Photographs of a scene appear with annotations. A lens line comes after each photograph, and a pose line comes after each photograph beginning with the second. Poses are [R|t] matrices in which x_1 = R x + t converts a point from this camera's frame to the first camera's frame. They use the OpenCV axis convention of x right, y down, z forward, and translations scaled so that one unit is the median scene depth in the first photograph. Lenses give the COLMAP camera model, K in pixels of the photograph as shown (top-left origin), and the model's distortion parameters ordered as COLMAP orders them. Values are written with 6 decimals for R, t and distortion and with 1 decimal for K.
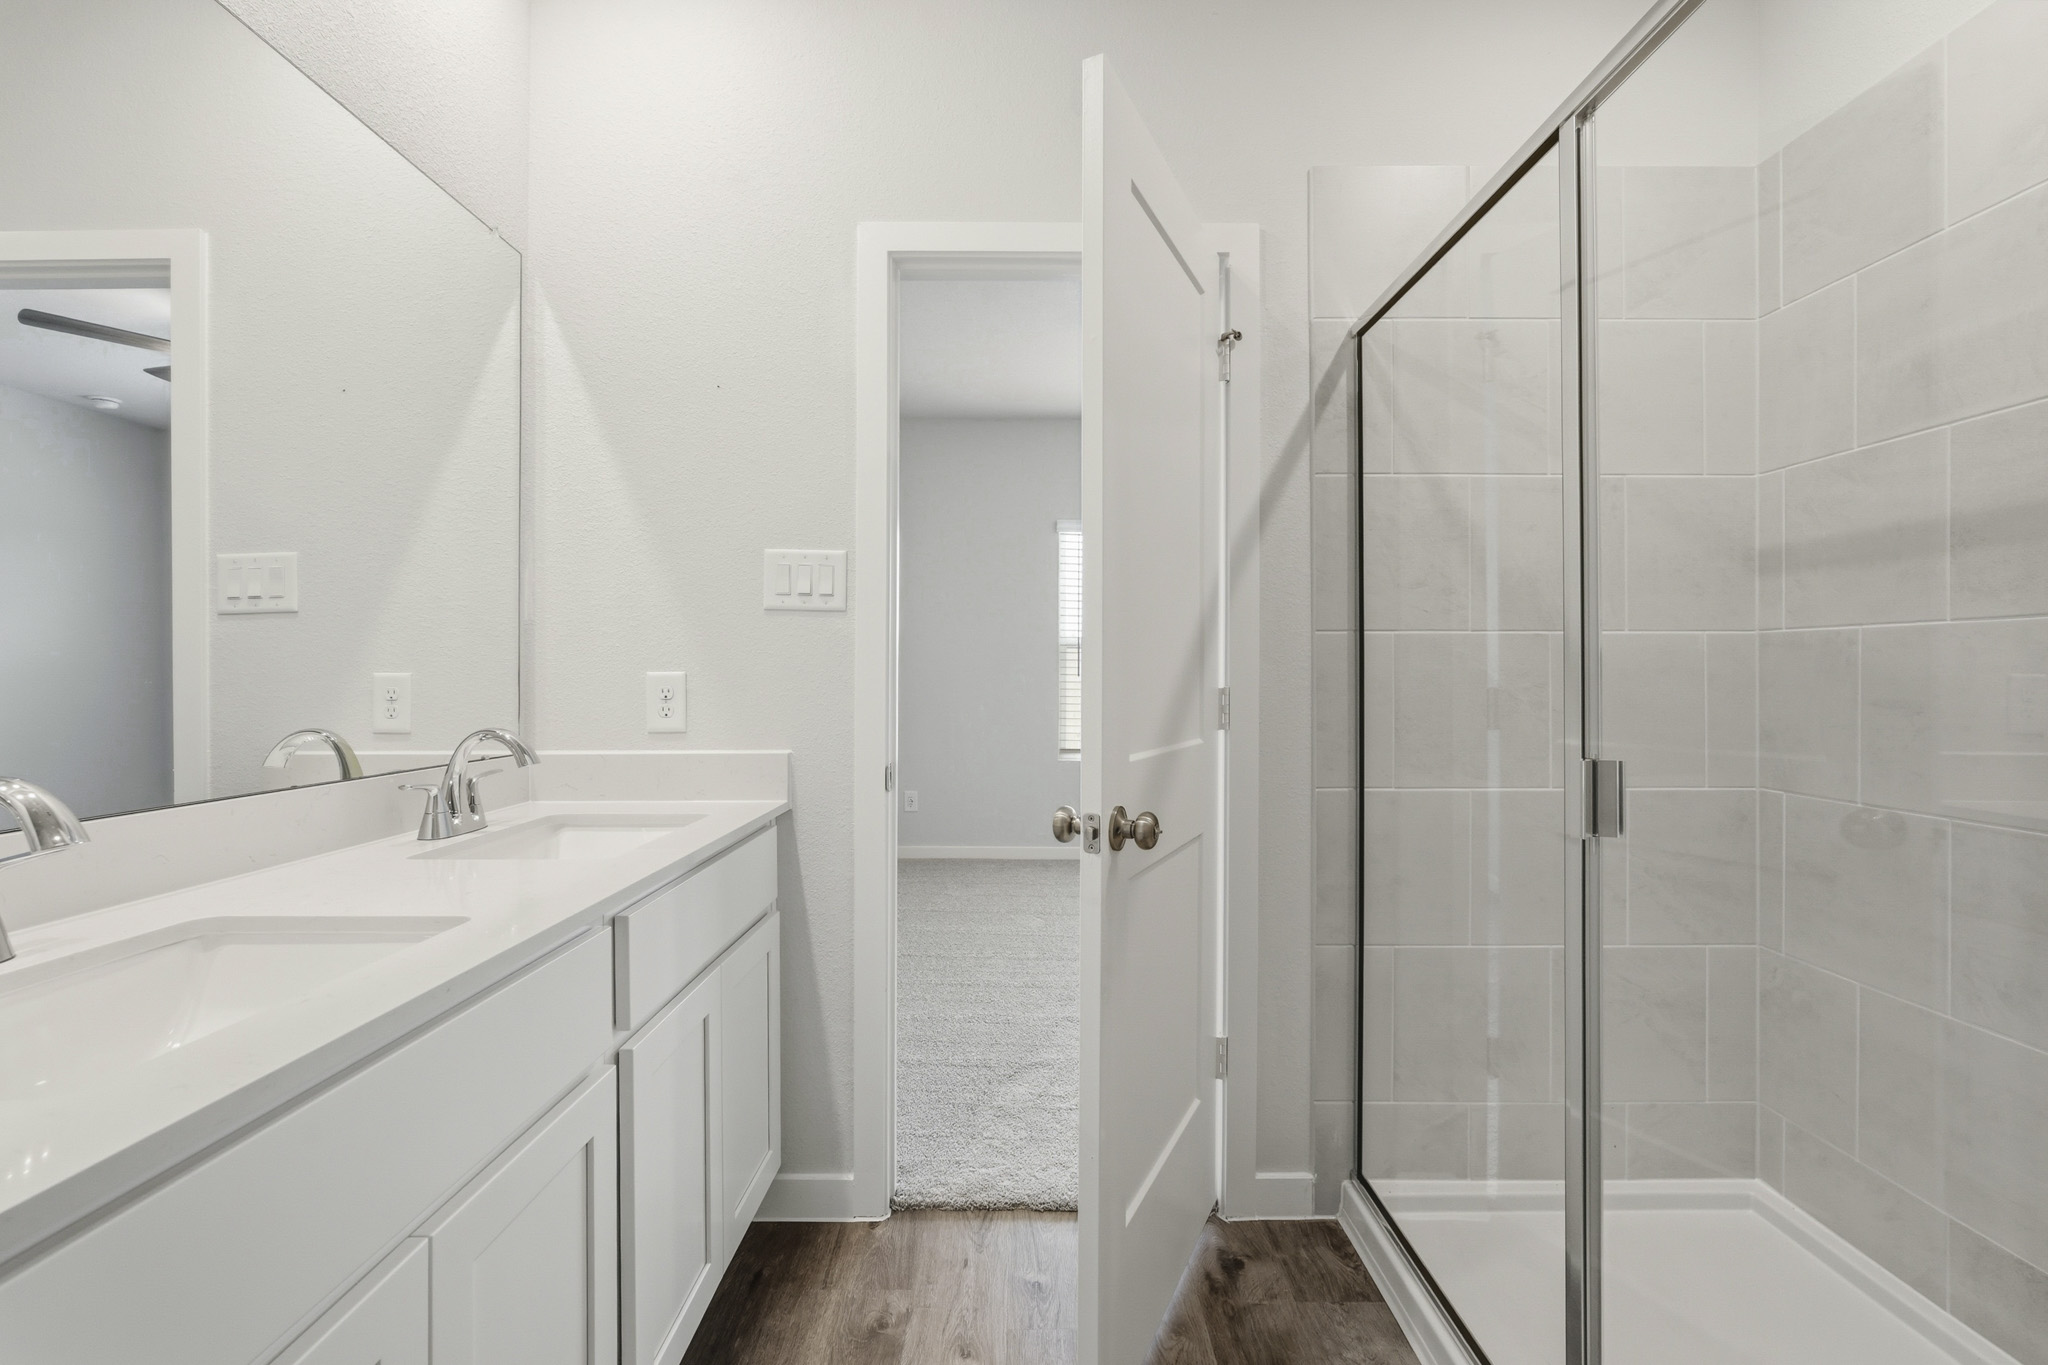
lens RADIAL K [[906.1, 0, 1022.9], [0, 906.1, 679.6], [0, 0, 1]] dist [-0.022837, 0.009318]
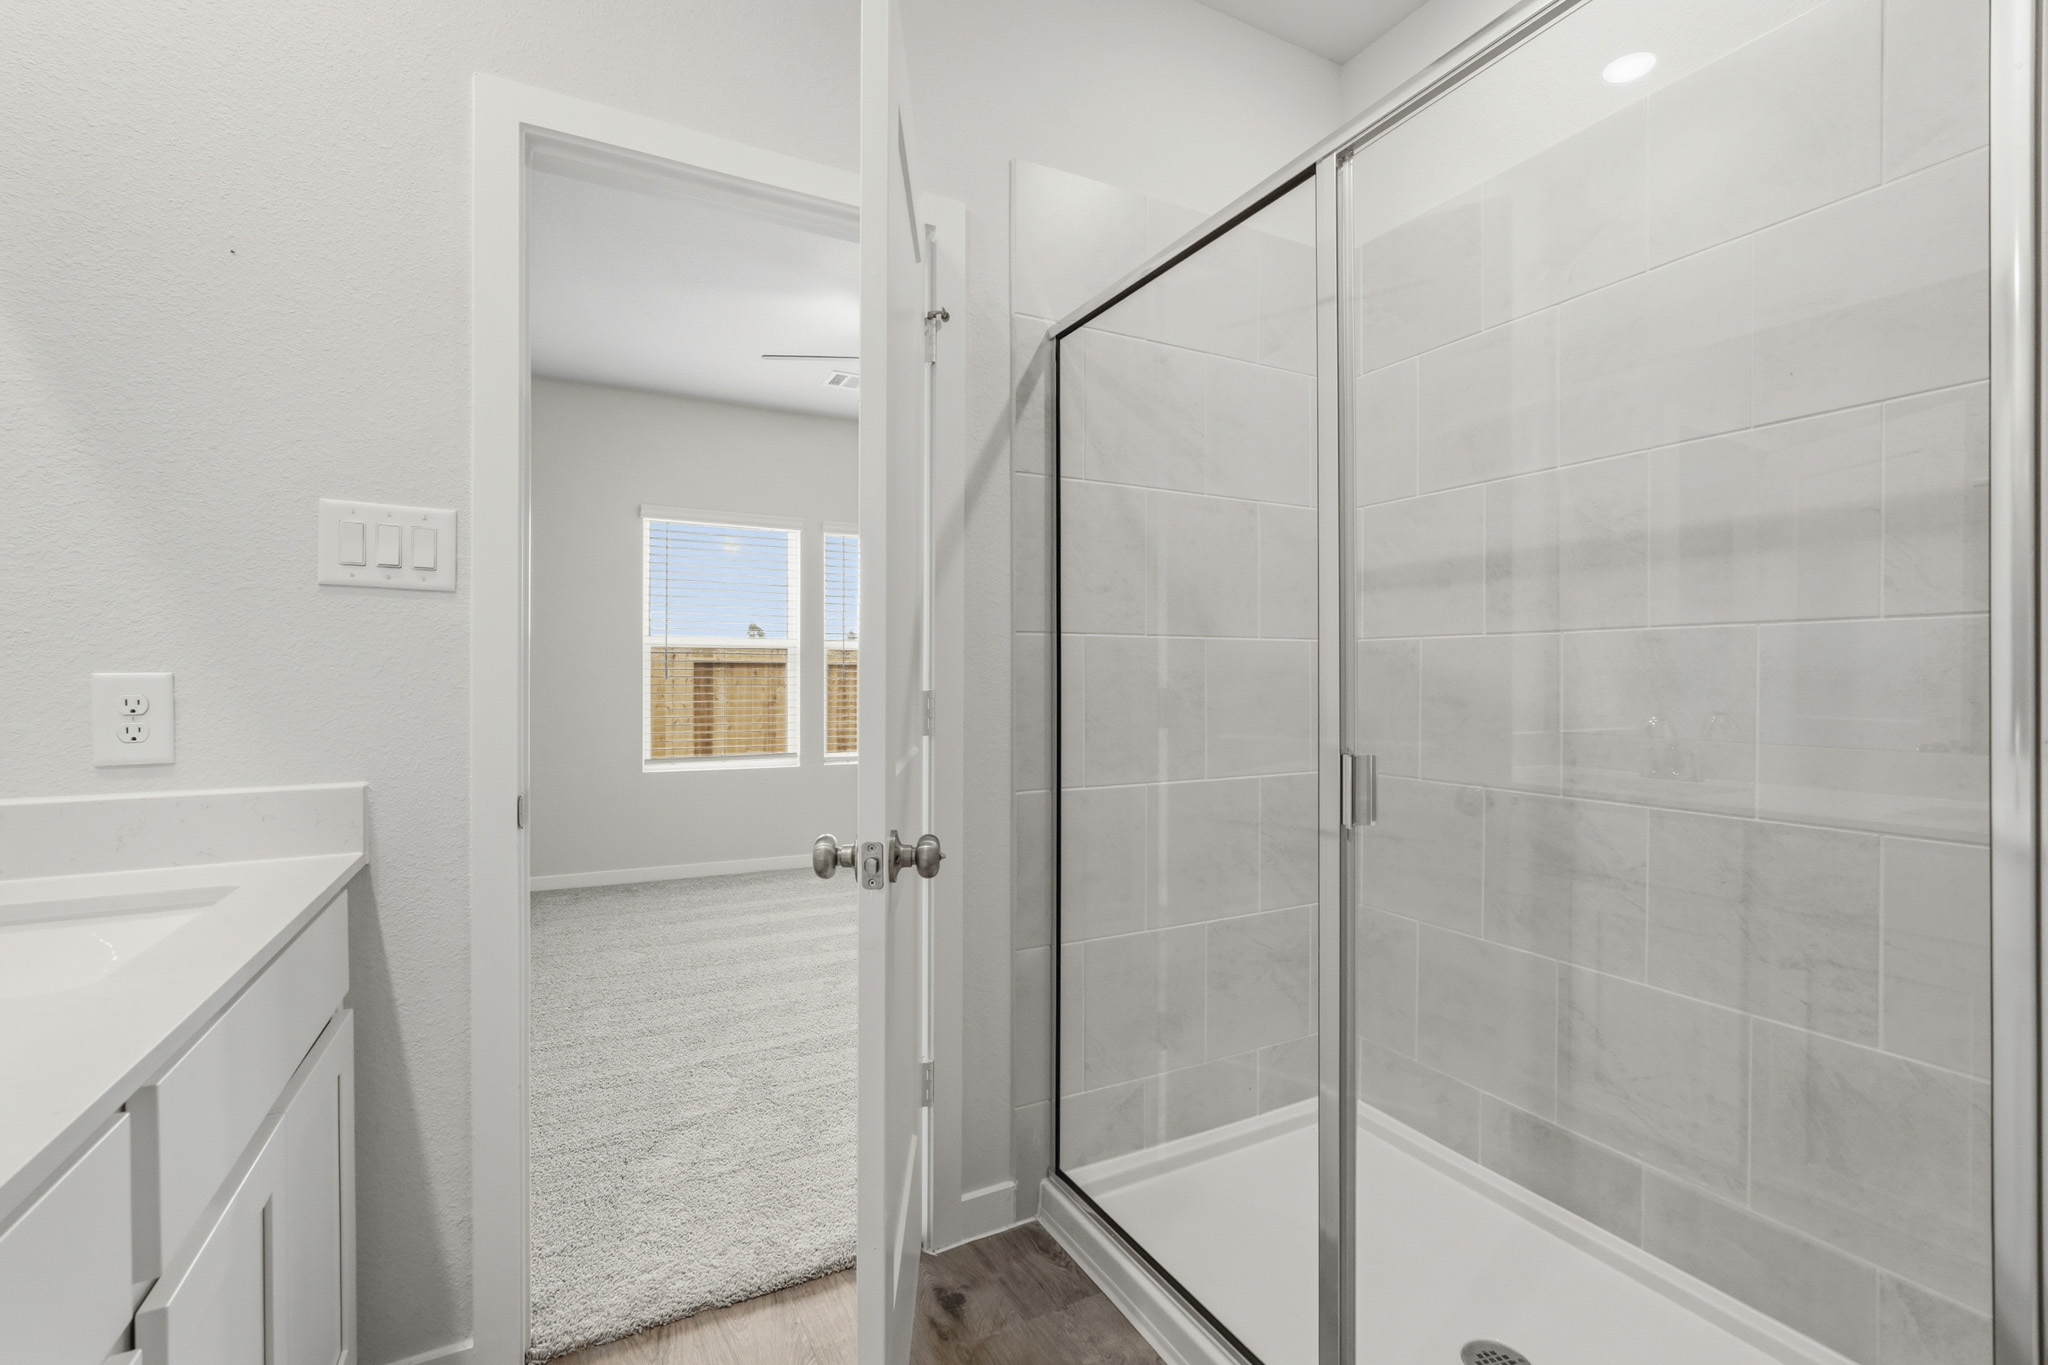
lens RADIAL K [[893.0, 0, 1021.3], [0, 893.0, 686.7], [0, 0, 1]] dist [-0.022274, 0.009356]
pose [[0.884814, -0.005964, 0.465907, -0.124775], [0.003000, 0.999970, 0.007103, -0.001130], [-0.465935, -0.004887, 0.884805, 0.137205]]
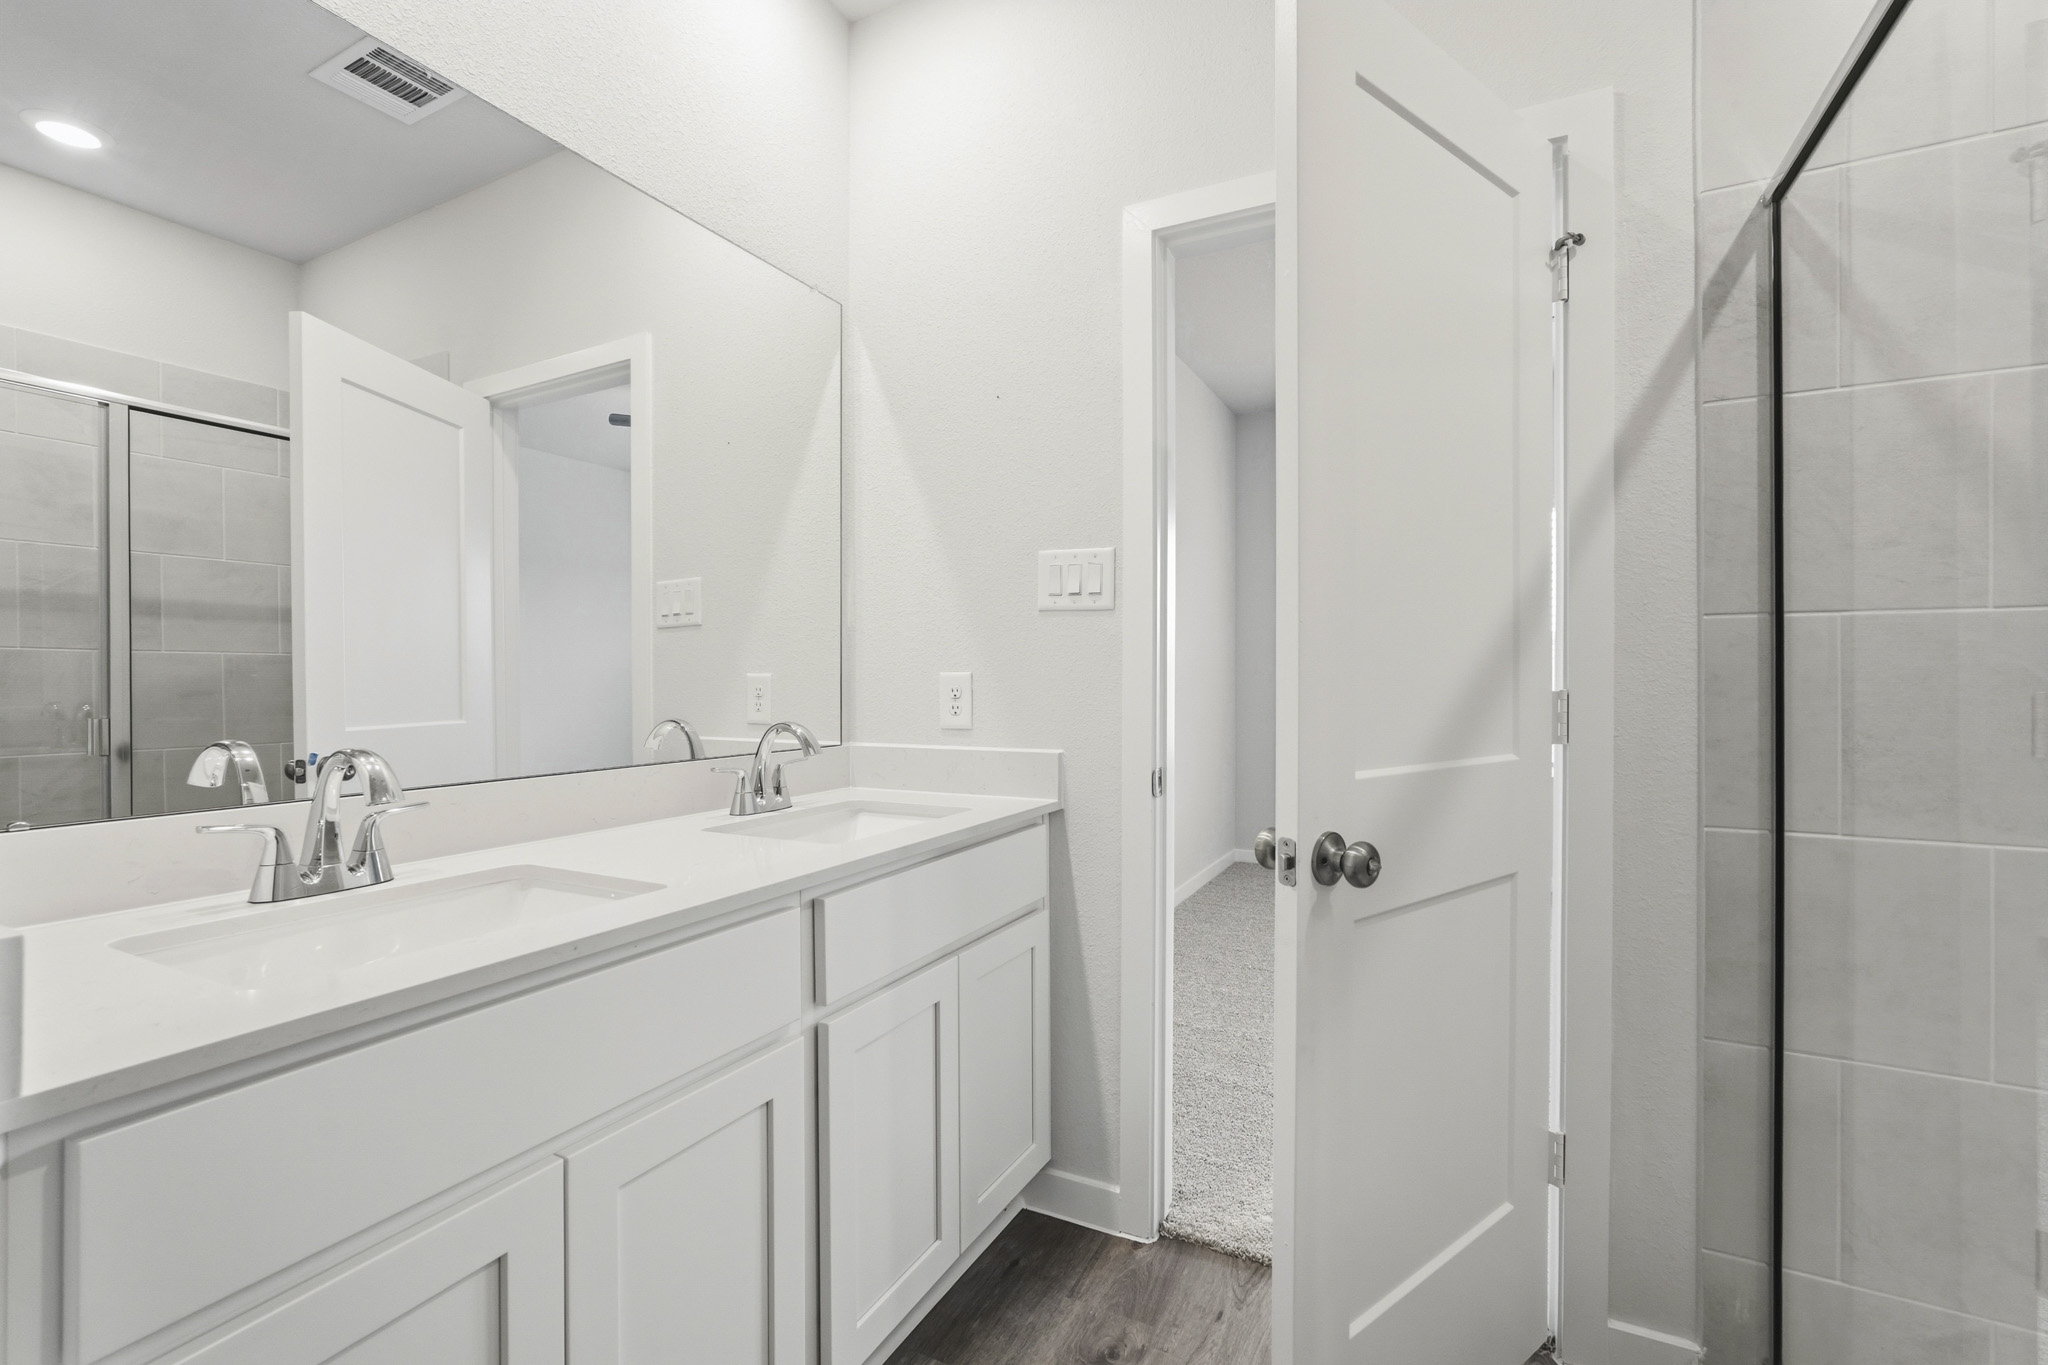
lens RADIAL K [[897.3, 0, 1024.0], [0, 897.3, 682.5], [0, 0, 1]] dist [-0.020774, 0.009782]
pose [[0.891334, 0.002321, -0.453341, 0.157900], [-0.000693, 0.999993, 0.003757, -0.000609], [0.453346, -0.003035, 0.891329, 0.095629]]
